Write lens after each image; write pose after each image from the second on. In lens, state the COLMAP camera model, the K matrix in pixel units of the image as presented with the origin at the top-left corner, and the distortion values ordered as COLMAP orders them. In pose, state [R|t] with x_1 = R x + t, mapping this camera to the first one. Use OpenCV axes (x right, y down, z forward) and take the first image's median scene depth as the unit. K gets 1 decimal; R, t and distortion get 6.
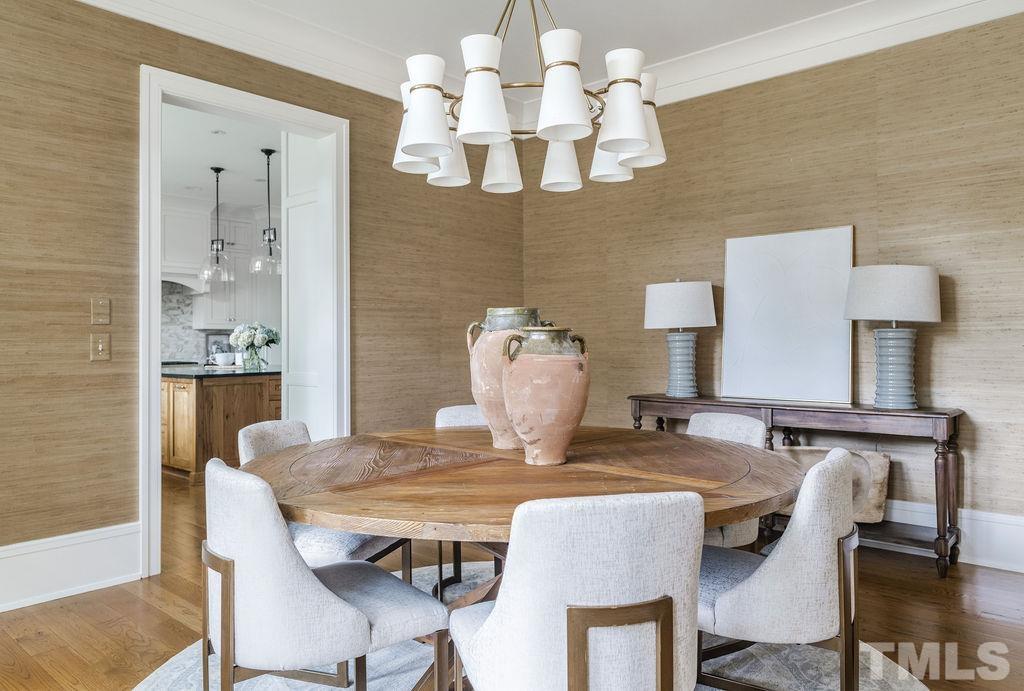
lens RADIAL K [[722.6, 0, 511.8], [0, 722.6, 340.6], [0, 0, 1]] dist [-0.012230, -0.001328]
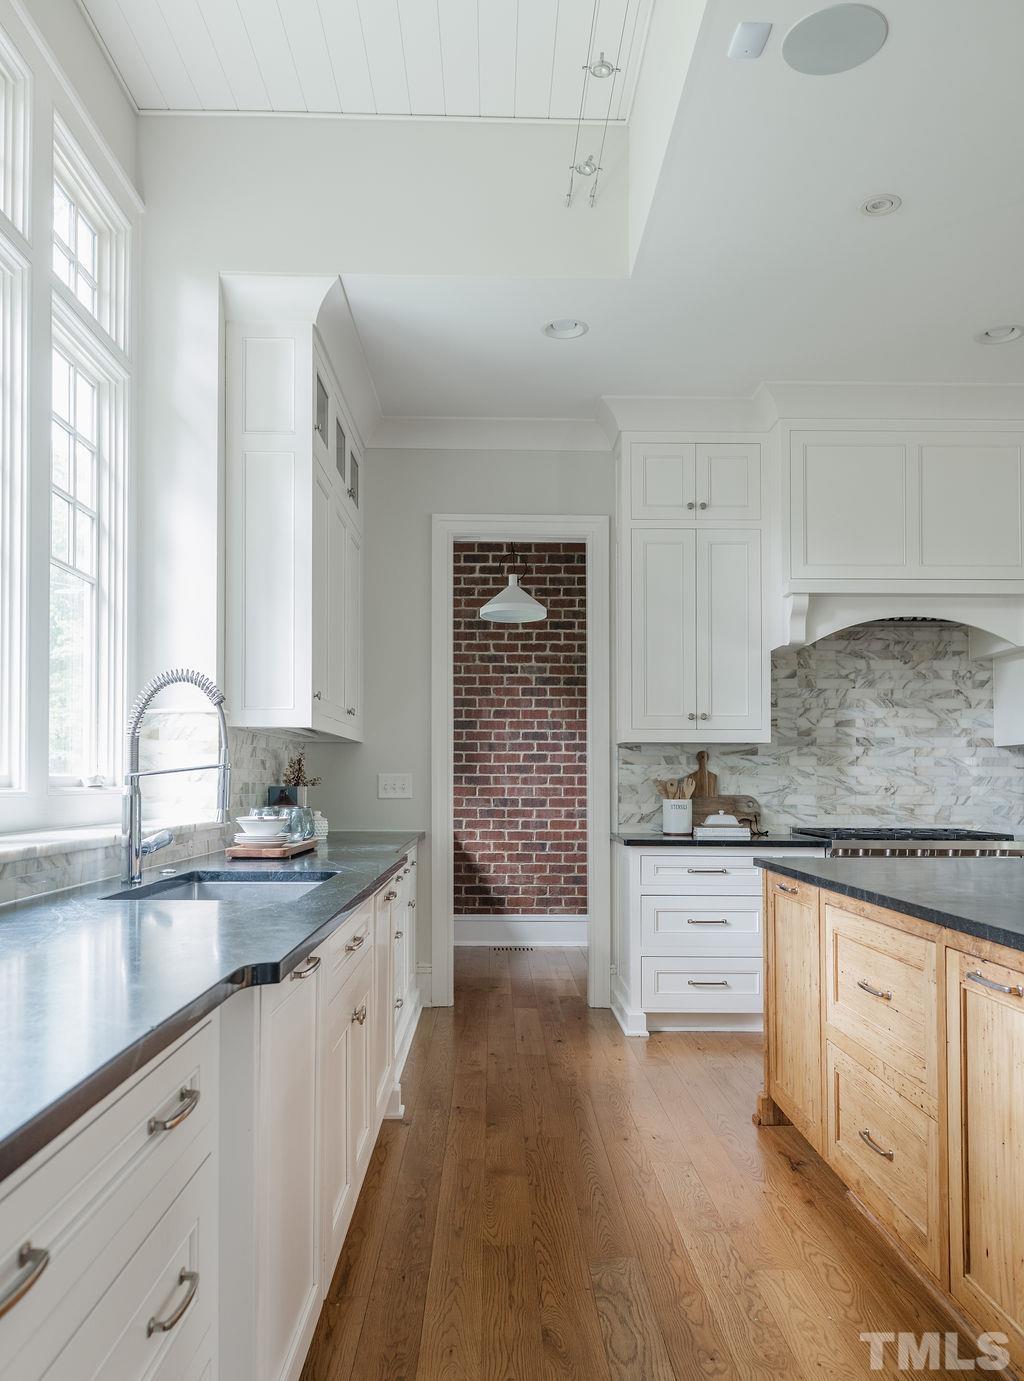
lens RADIAL K [[1106.6, 0, 527.0], [0, 1106.6, 768.2], [0, 0, 1]] dist [0.003832, 0.005746]
pose [[0.702300, -0.008267, -0.711833, -0.200222], [-0.000835, 0.999922, -0.012436, 0.003454], [0.711881, 0.009329, 0.702238, 0.414359]]
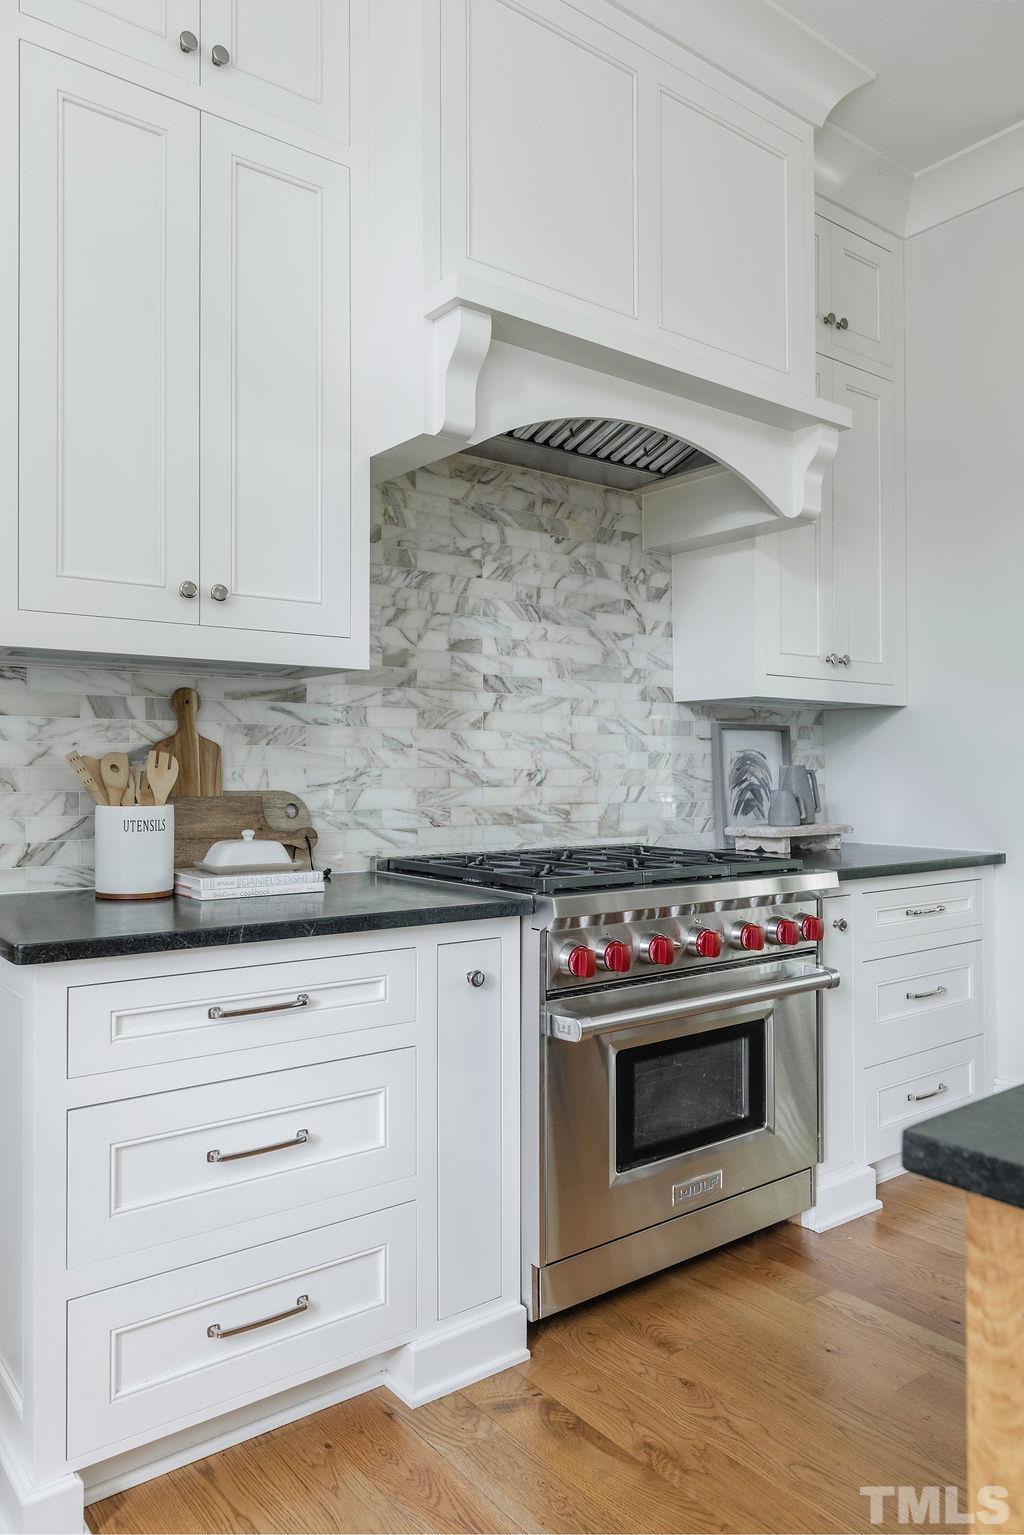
lens RADIAL K [[1088.3, 0, 561.9], [0, 1088.3, 762.0], [0, 0, 1]] dist [-0.017287, 0.001128]
pose [[0.989265, 0.002088, -0.146120, -0.435066], [-0.002226, 0.999997, -0.000778, 0.003652], [0.146118, 0.001094, 0.989267, 0.666388]]
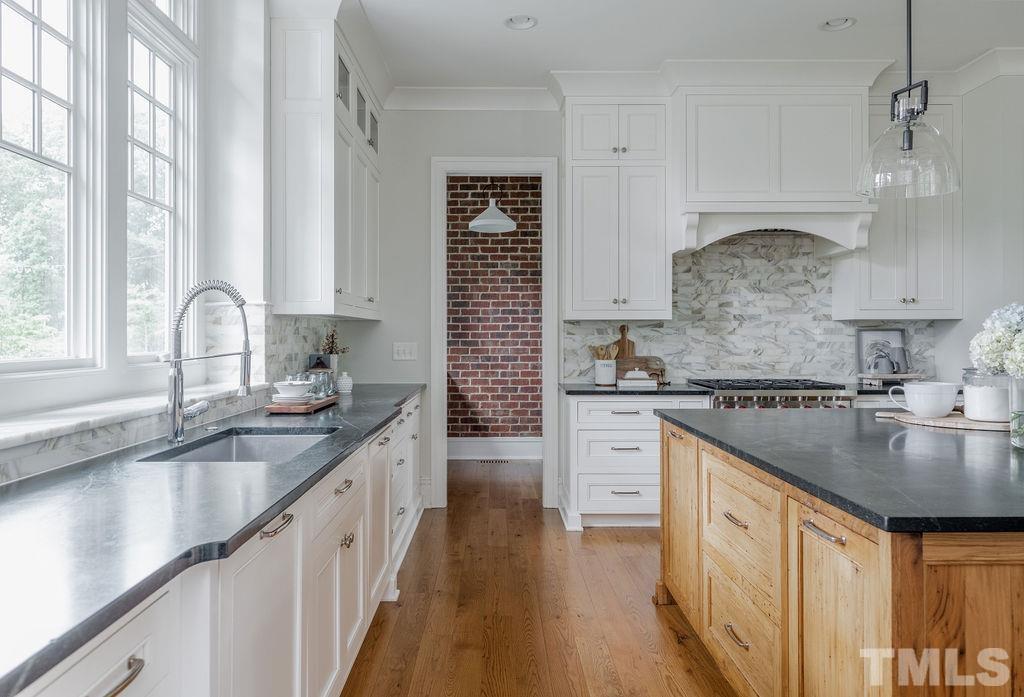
lens RADIAL K [[743.6, 0, 513.1], [0, 743.6, 343.0], [0, 0, 1]] dist [0.001717, 0.001280]
pose [[0.695187, 0.005733, -0.718806, -0.211453], [0.004158, 0.999919, 0.011997, -0.006577], [0.718816, -0.011329, 0.695108, 0.447906]]
